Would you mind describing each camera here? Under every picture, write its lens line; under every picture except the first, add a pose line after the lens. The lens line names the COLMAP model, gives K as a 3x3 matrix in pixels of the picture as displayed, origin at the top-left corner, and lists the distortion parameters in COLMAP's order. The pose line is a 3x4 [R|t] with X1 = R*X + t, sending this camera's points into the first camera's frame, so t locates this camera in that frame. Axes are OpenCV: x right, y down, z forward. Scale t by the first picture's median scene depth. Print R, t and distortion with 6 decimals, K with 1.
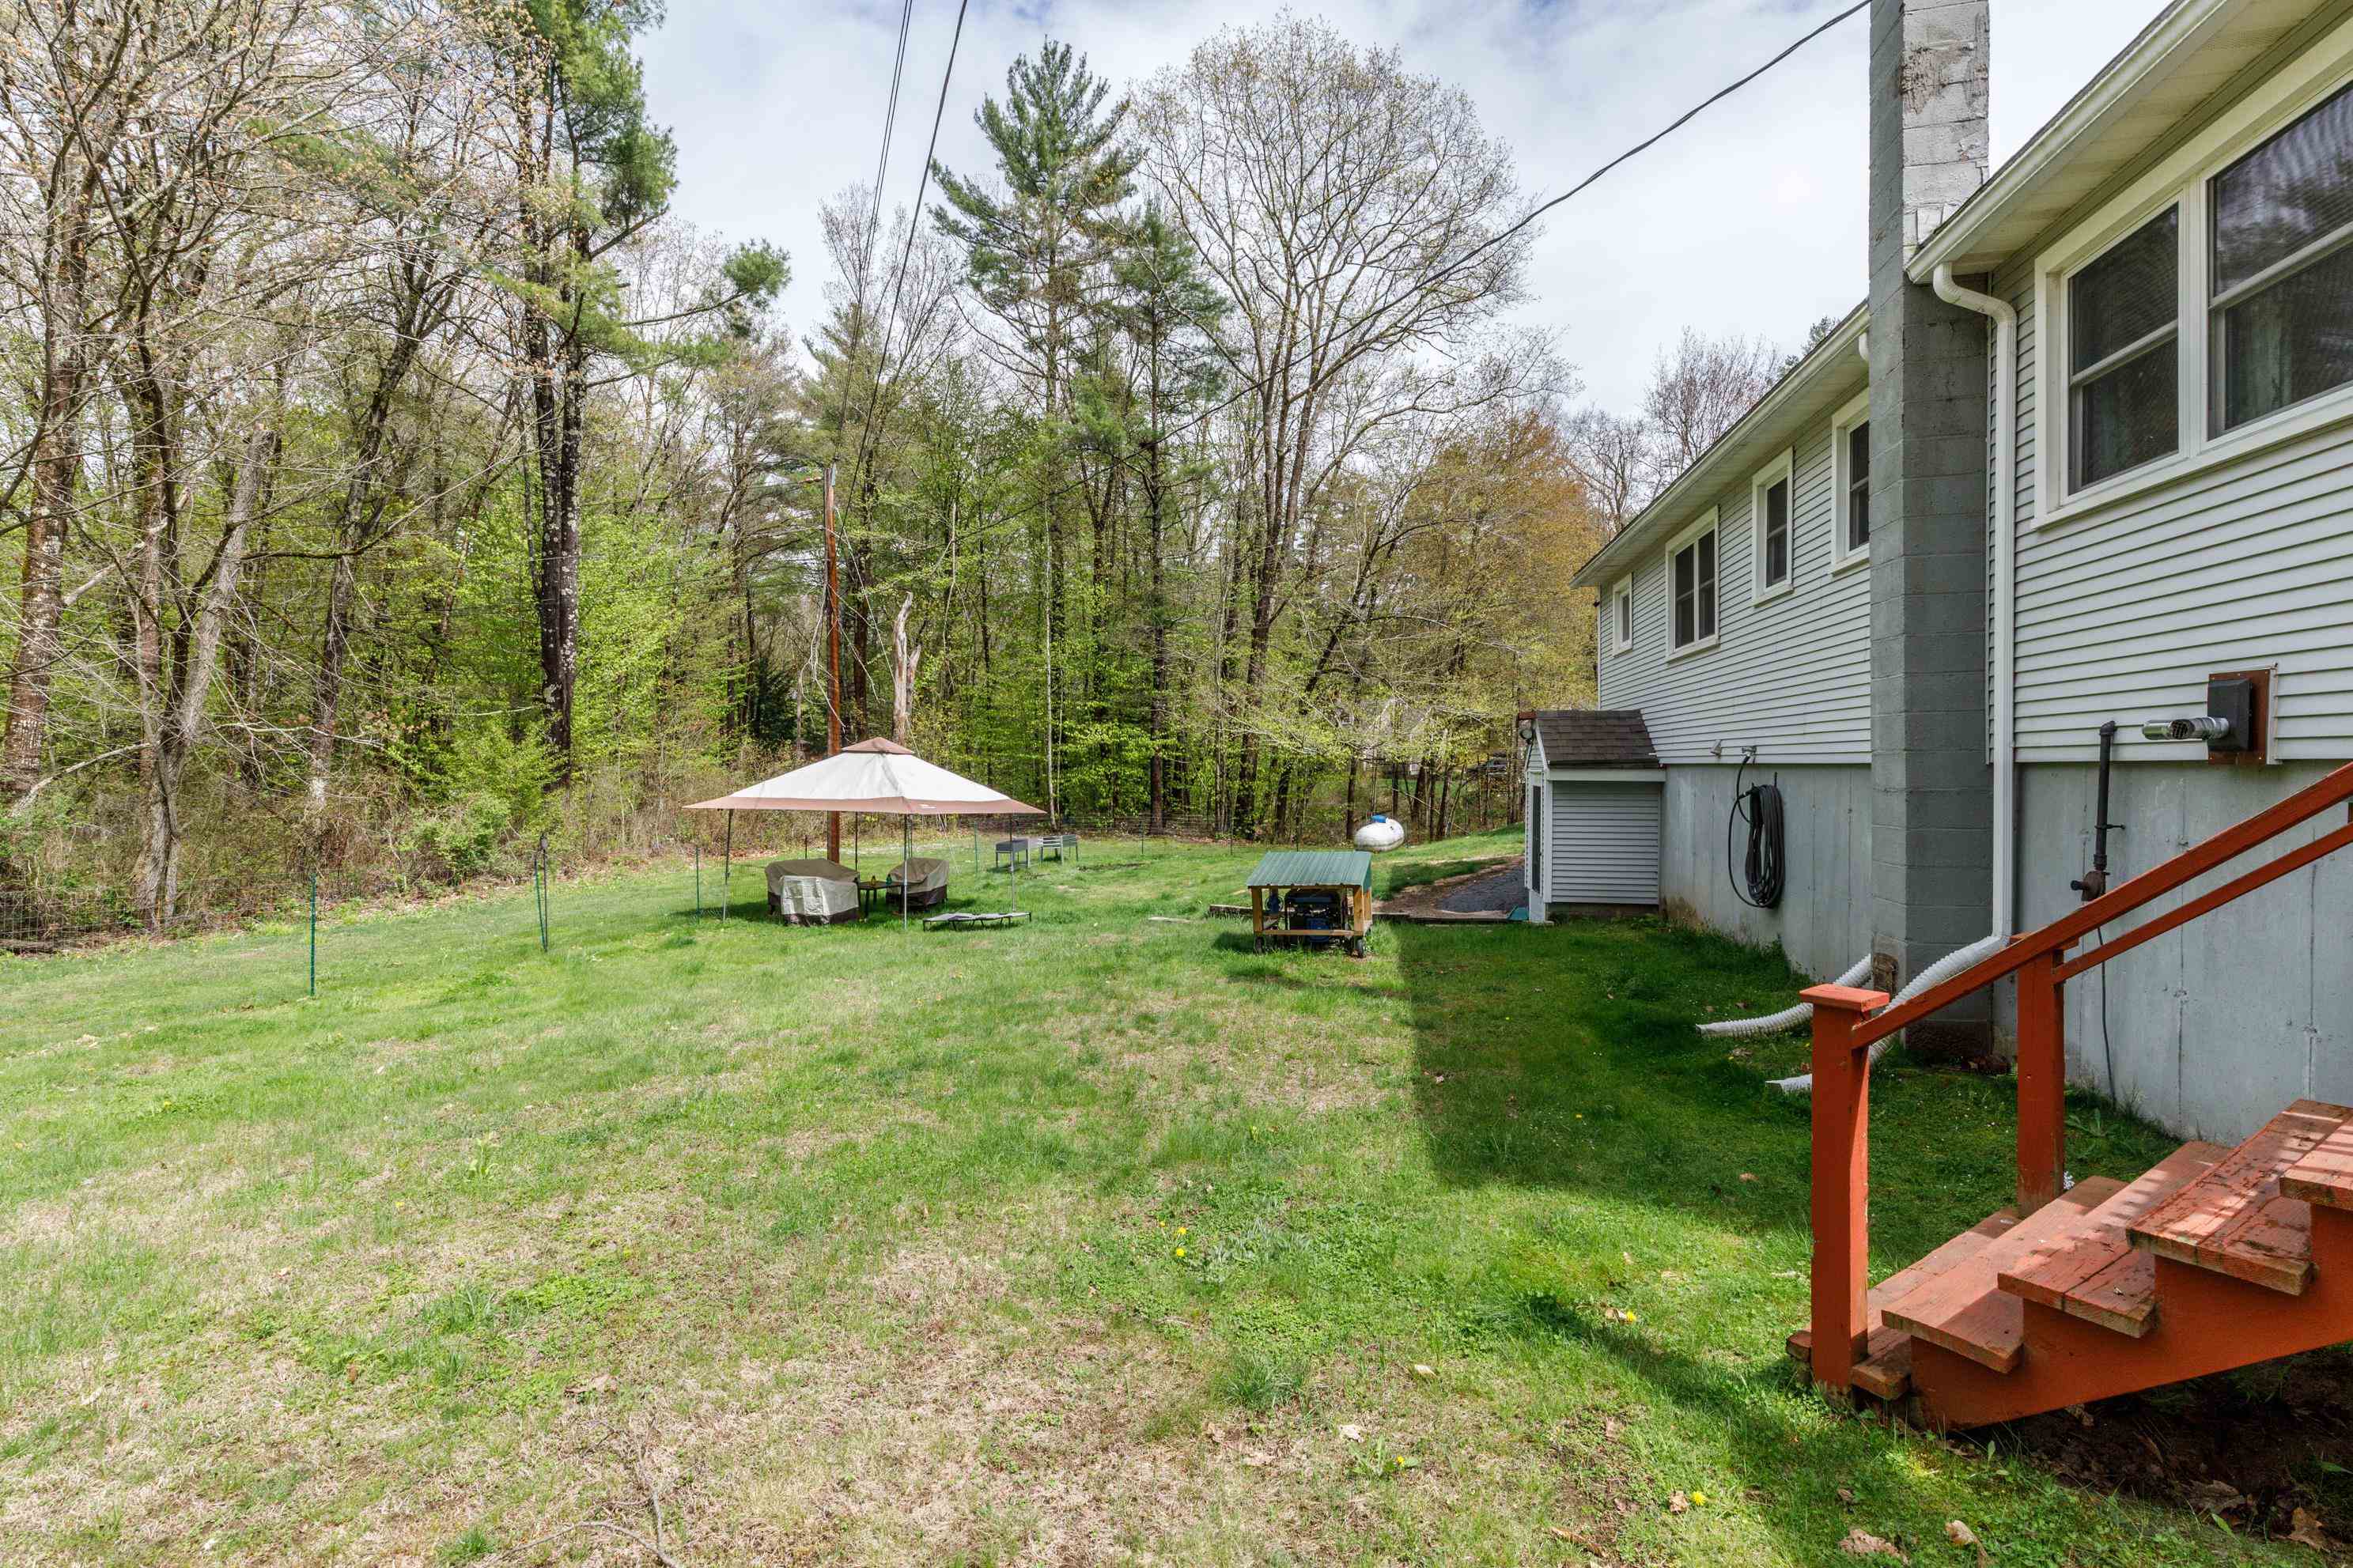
lens RADIAL K [[1049.1, 0, 1165.6], [0, 1049.1, 779.0], [0, 0, 1]] dist [-0.000399, -0.000224]
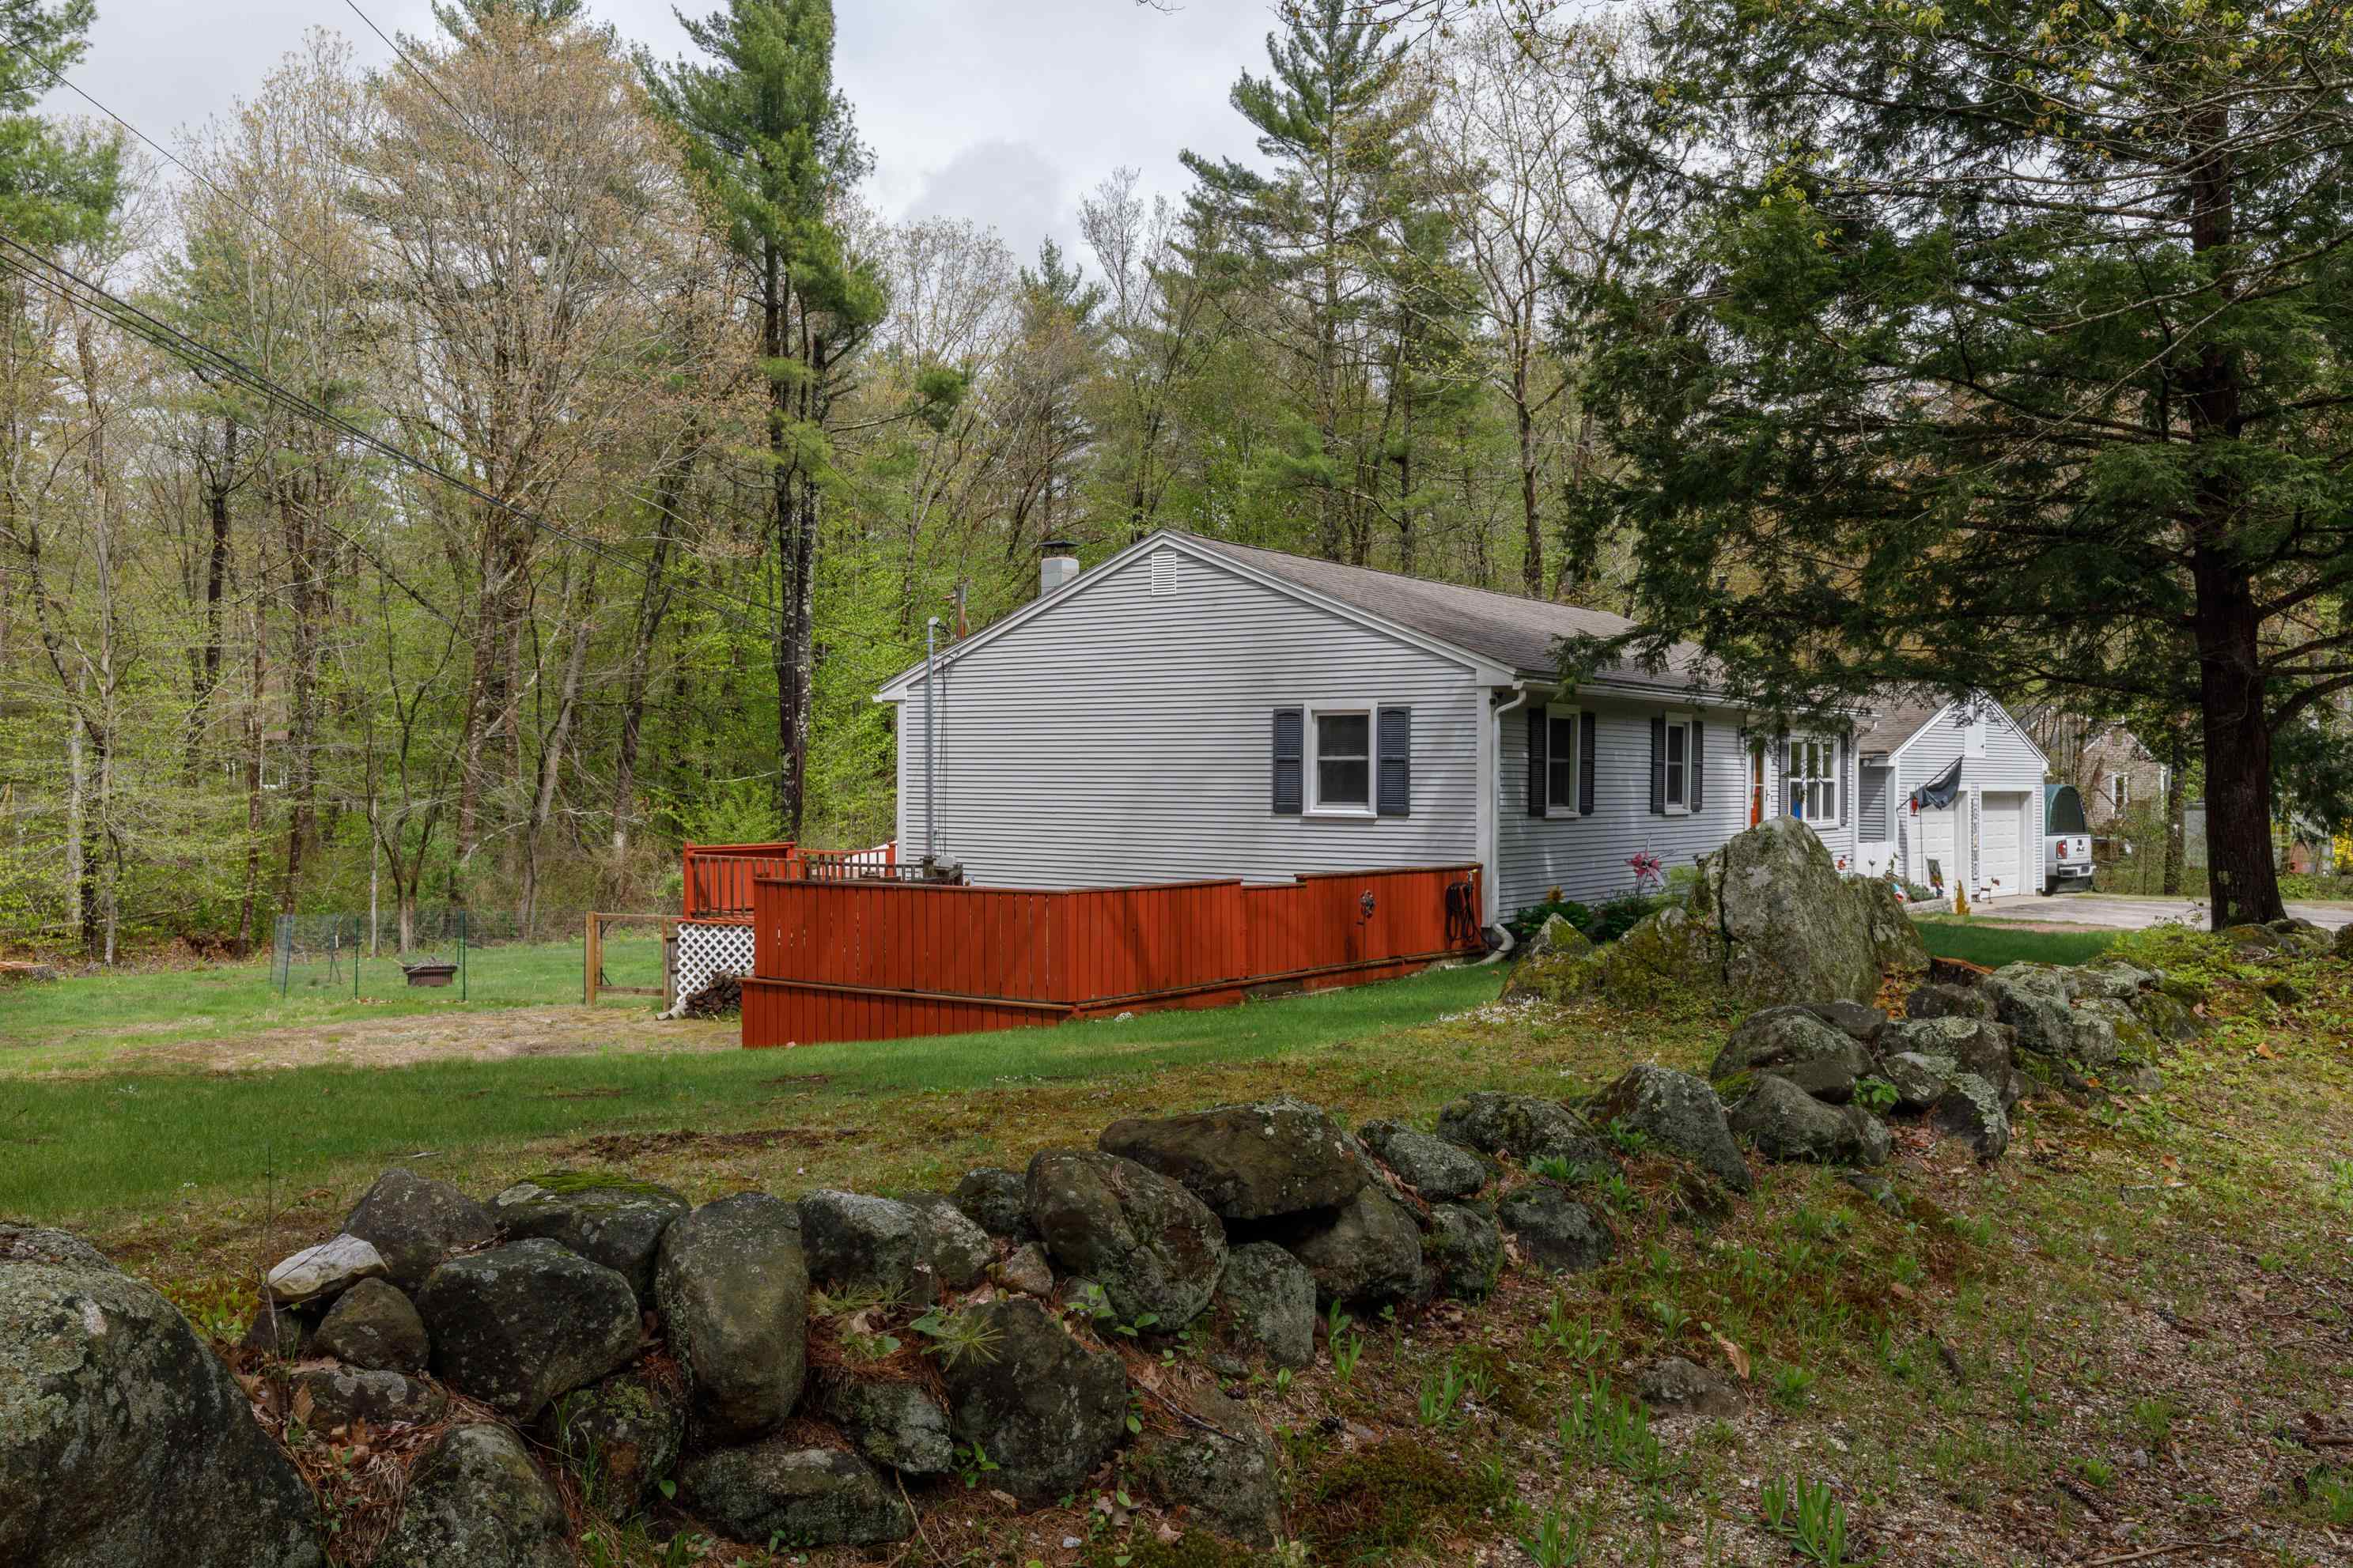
lens RADIAL K [[2013.6, 0, 1176.5], [0, 2013.6, 784.0], [0, 0, 1]] dist [-0.000842, -0.000096]
pose [[0.906805, 0.017388, -0.421192, 0.730542], [-0.018984, 0.999820, 0.000405, -0.067279], [0.421123, 0.007629, 0.906972, -0.813703]]
